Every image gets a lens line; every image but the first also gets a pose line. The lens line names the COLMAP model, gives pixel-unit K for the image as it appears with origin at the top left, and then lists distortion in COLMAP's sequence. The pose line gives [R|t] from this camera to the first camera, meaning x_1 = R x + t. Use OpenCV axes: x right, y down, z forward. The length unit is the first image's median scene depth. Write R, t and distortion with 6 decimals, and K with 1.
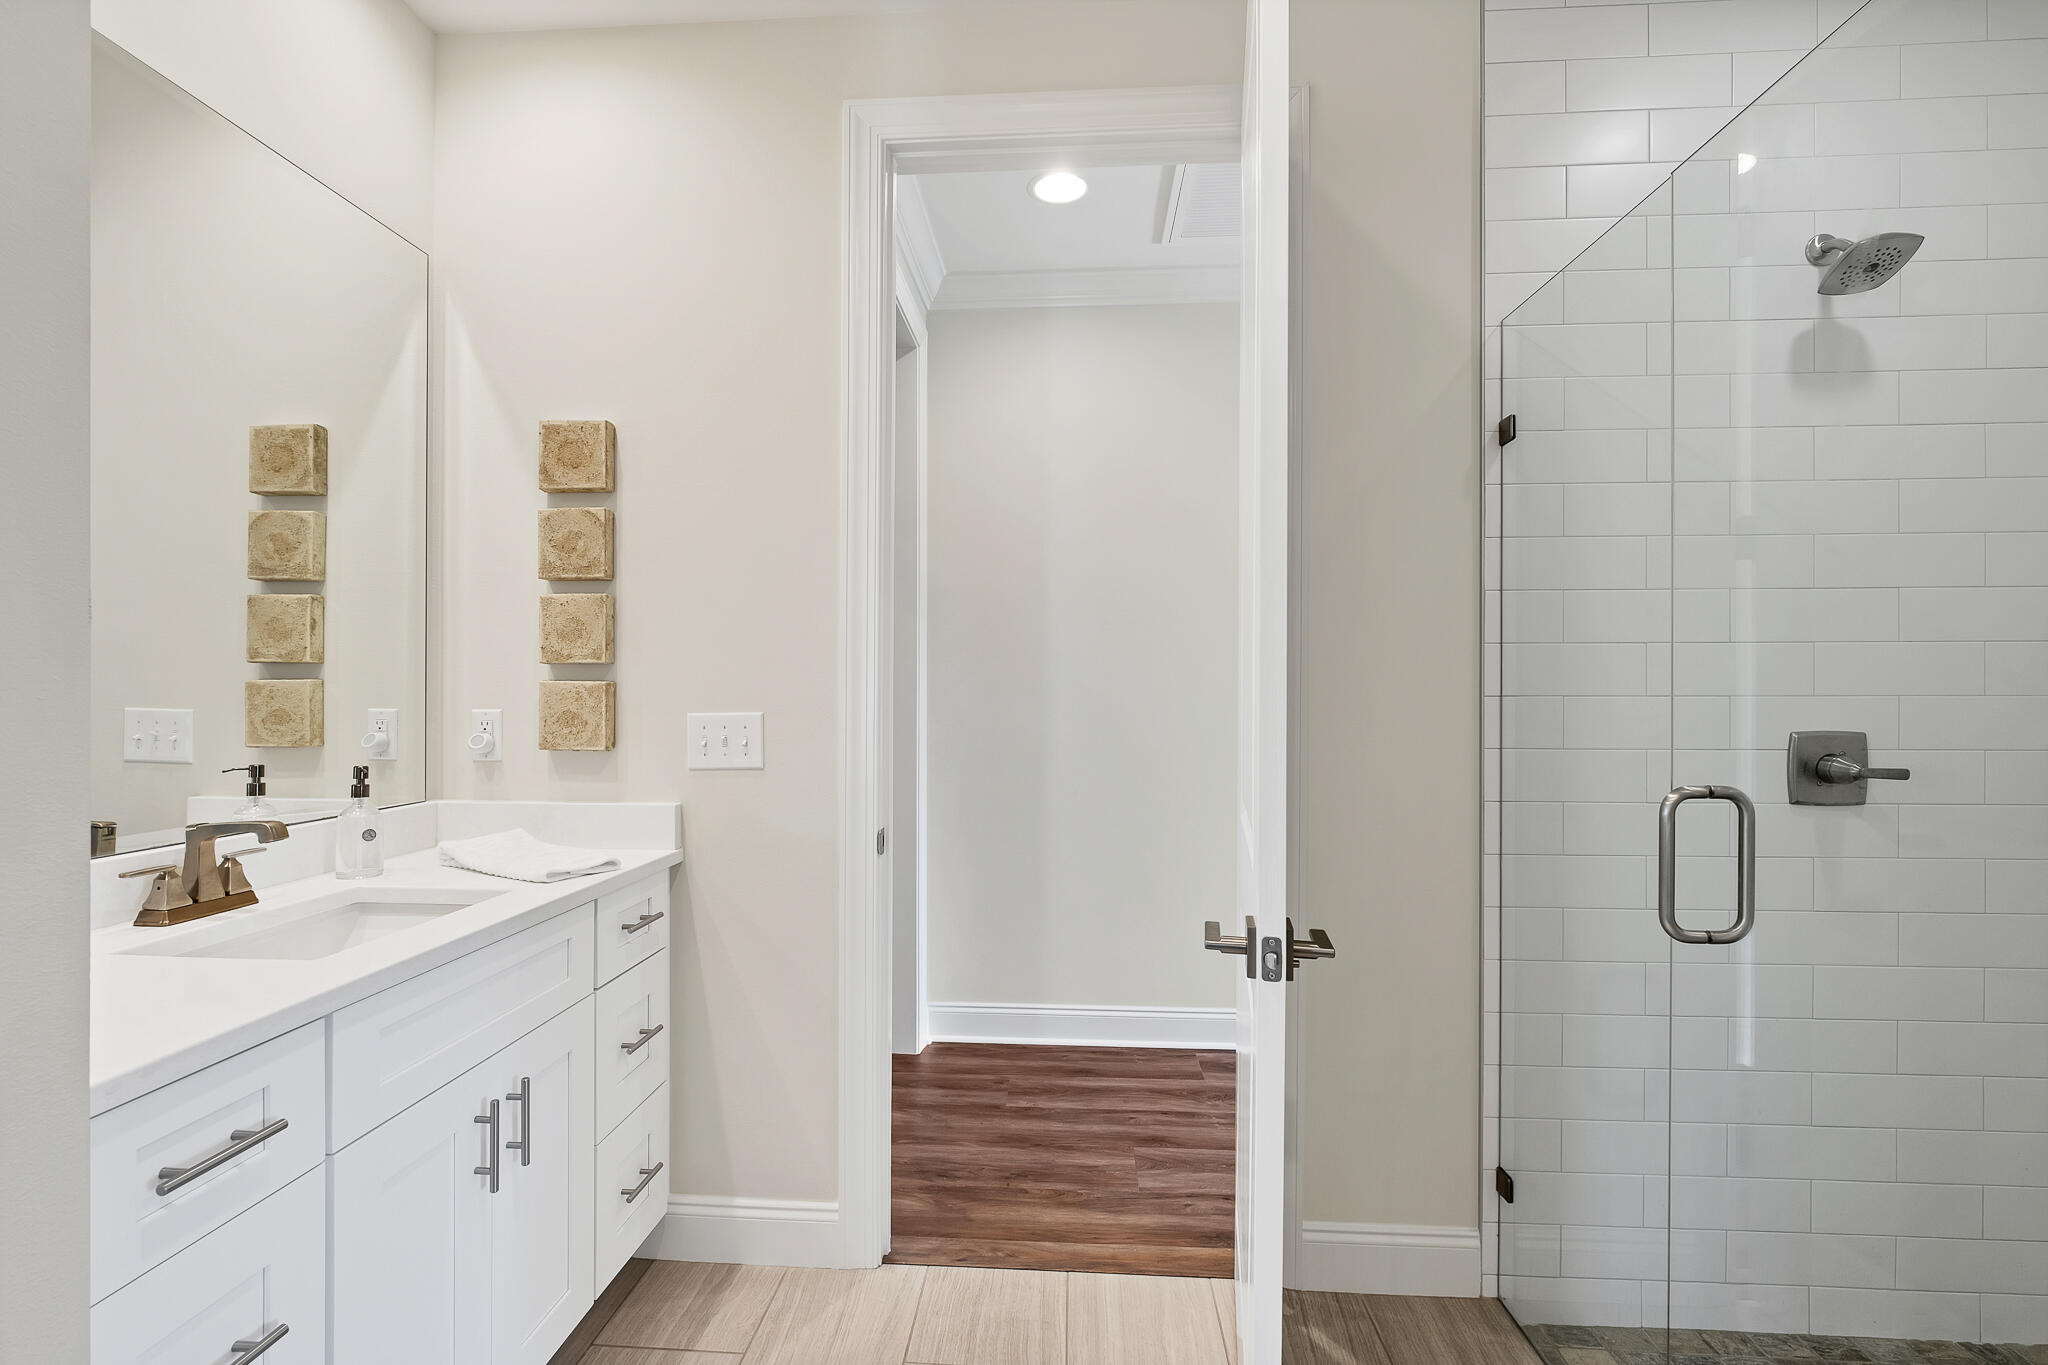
lens RADIAL K [[940.7, 0, 1017.2], [0, 940.7, 686.4], [0, 0, 1]] dist [-0.008963, 0.000635]
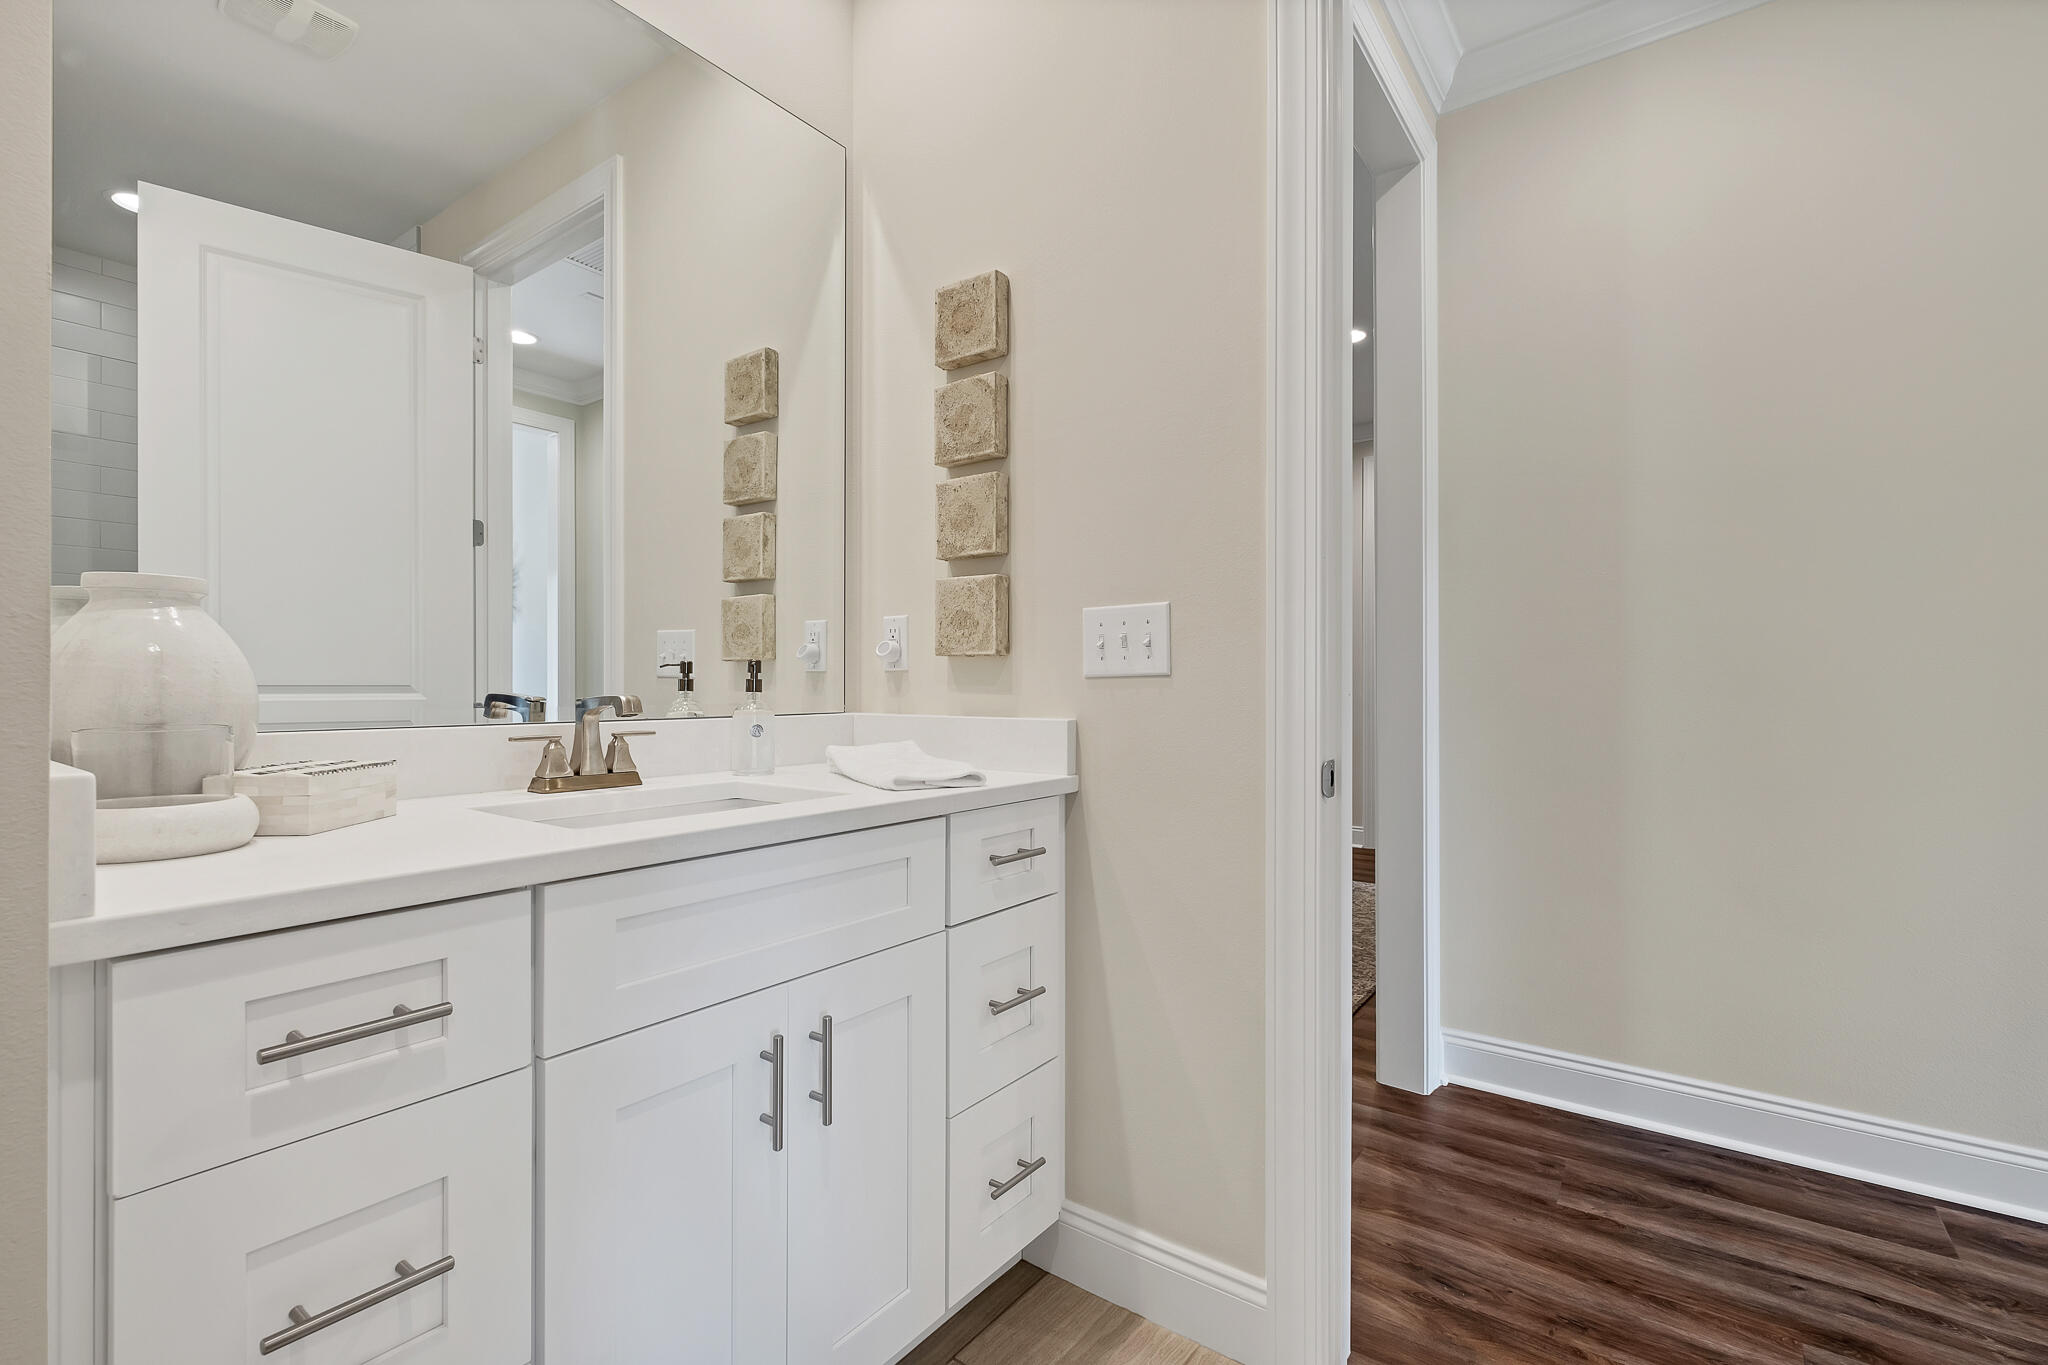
lens RADIAL K [[908.8, 0, 1018.3], [0, 908.8, 684.2], [0, 0, 1]] dist [-0.005691, 0.000296]
pose [[0.836269, -0.004773, -0.548298, 0.031549], [0.001134, 0.999975, -0.006975, 0.099923], [0.548318, 0.005211, 0.836254, 0.315572]]
